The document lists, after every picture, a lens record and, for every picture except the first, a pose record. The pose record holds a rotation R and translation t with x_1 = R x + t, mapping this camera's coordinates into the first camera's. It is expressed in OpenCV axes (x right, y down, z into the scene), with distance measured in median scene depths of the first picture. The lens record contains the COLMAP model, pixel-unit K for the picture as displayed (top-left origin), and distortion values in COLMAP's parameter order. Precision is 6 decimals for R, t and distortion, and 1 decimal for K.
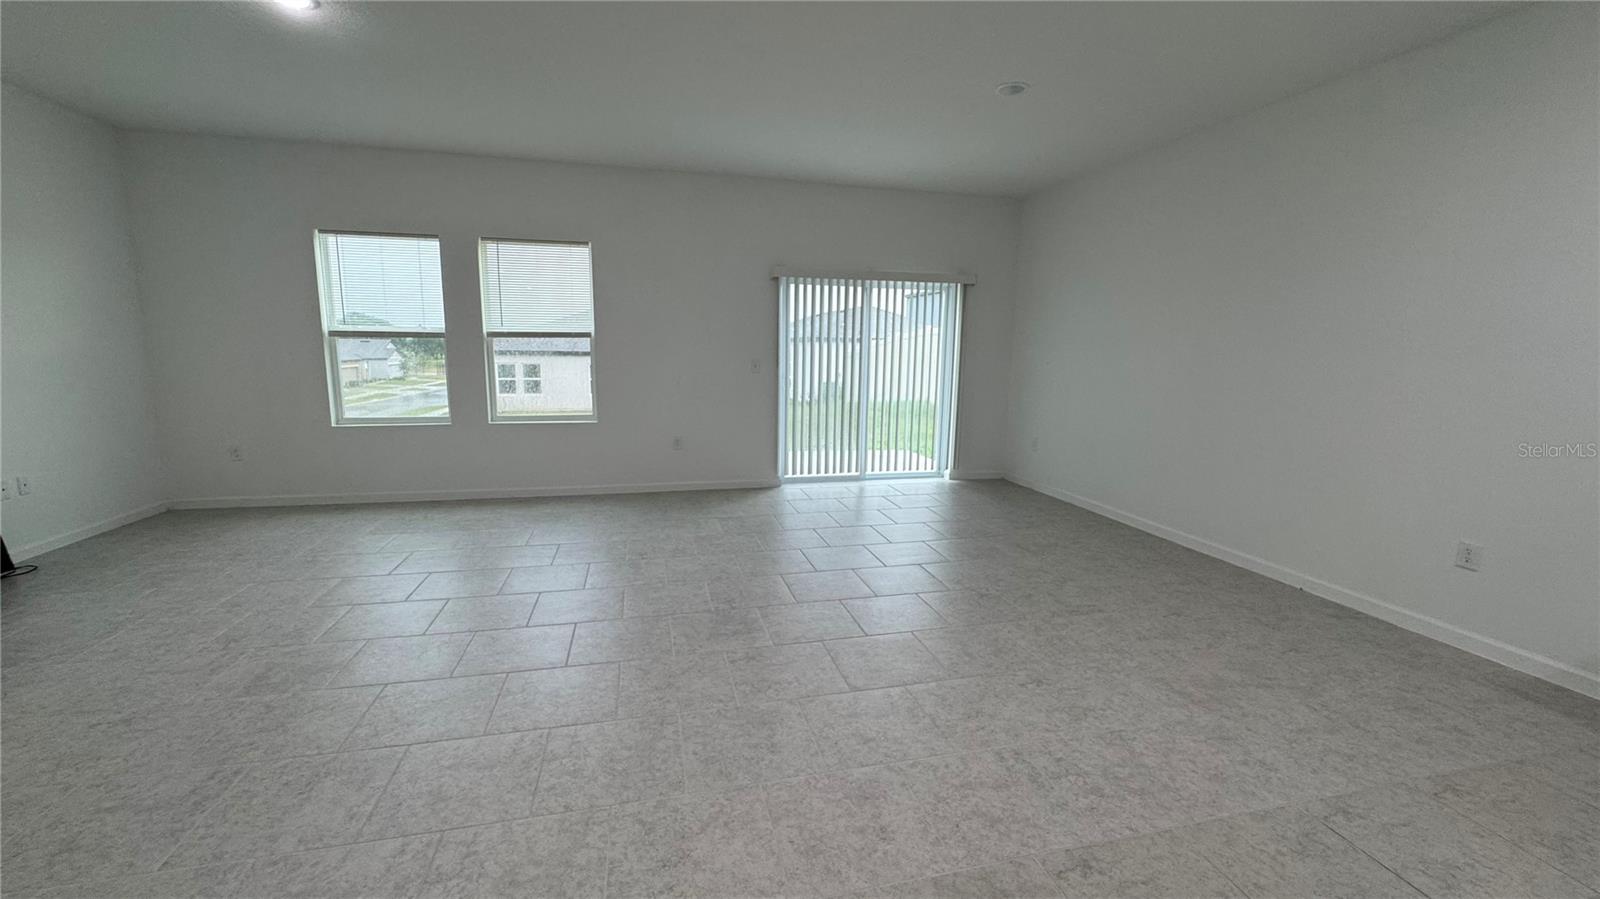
lens RADIAL K [[626.7, 0, 770.0], [0, 626.7, 443.2], [0, 0, 1]] dist [0.000694, 0.000522]
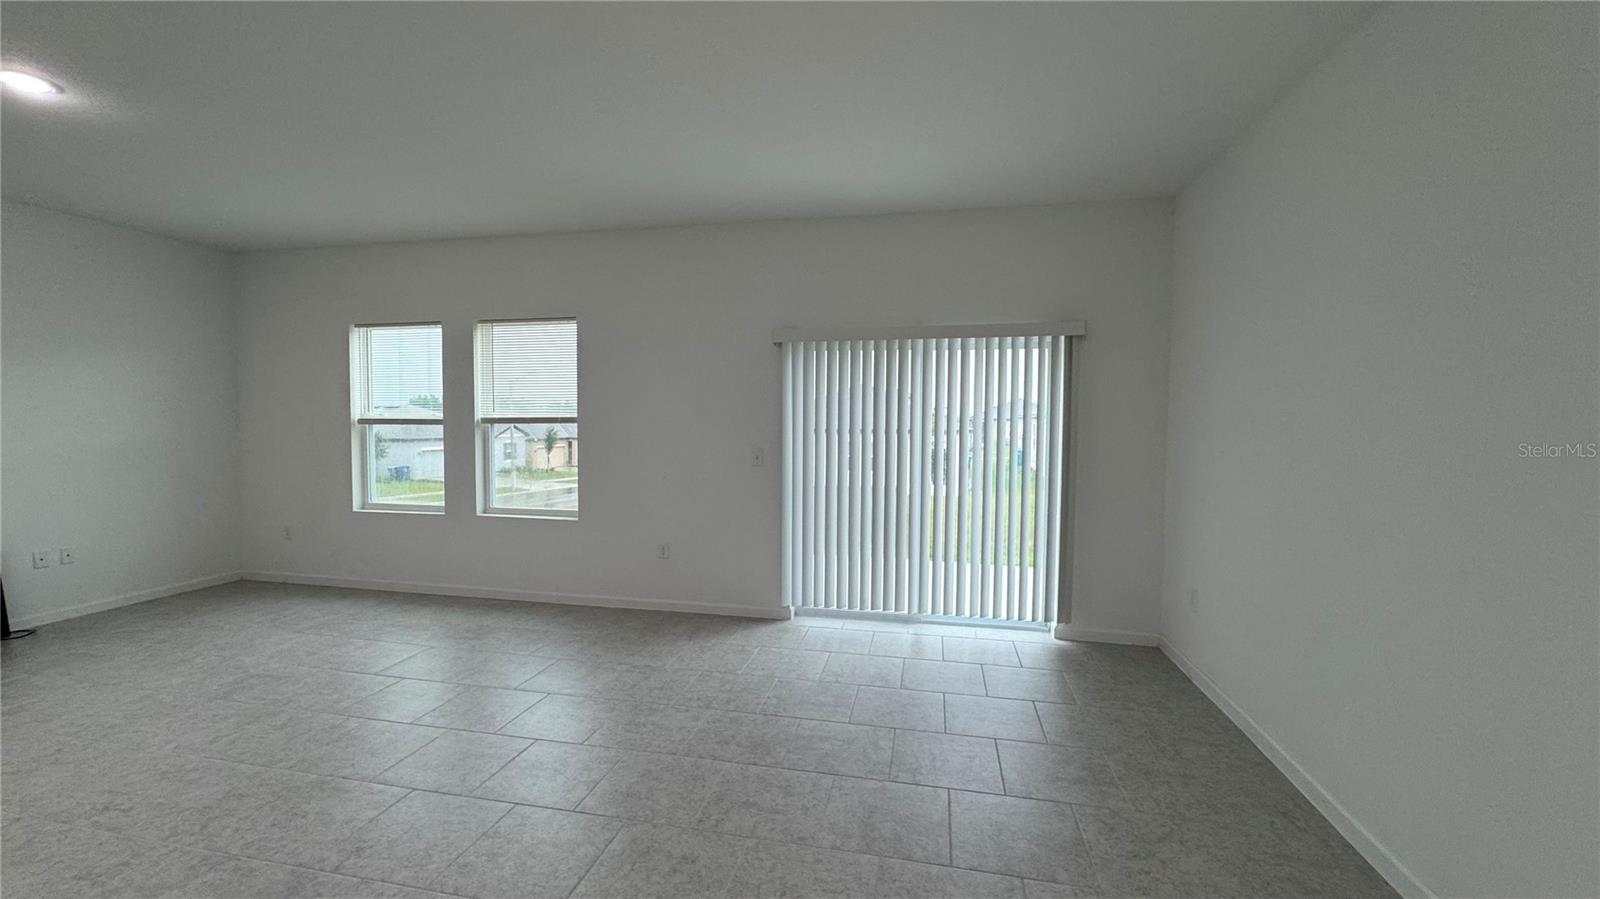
lens RADIAL K [[626.7, 0, 808.7], [0, 626.7, 437.2], [0, 0, 1]] dist [0.000694, 0.000522]
pose [[0.908342, 0.001276, -0.418226, 0.382801], [-0.057347, 0.990930, -0.121529, -0.062766], [0.414278, 0.134374, 0.900176, 0.359836]]
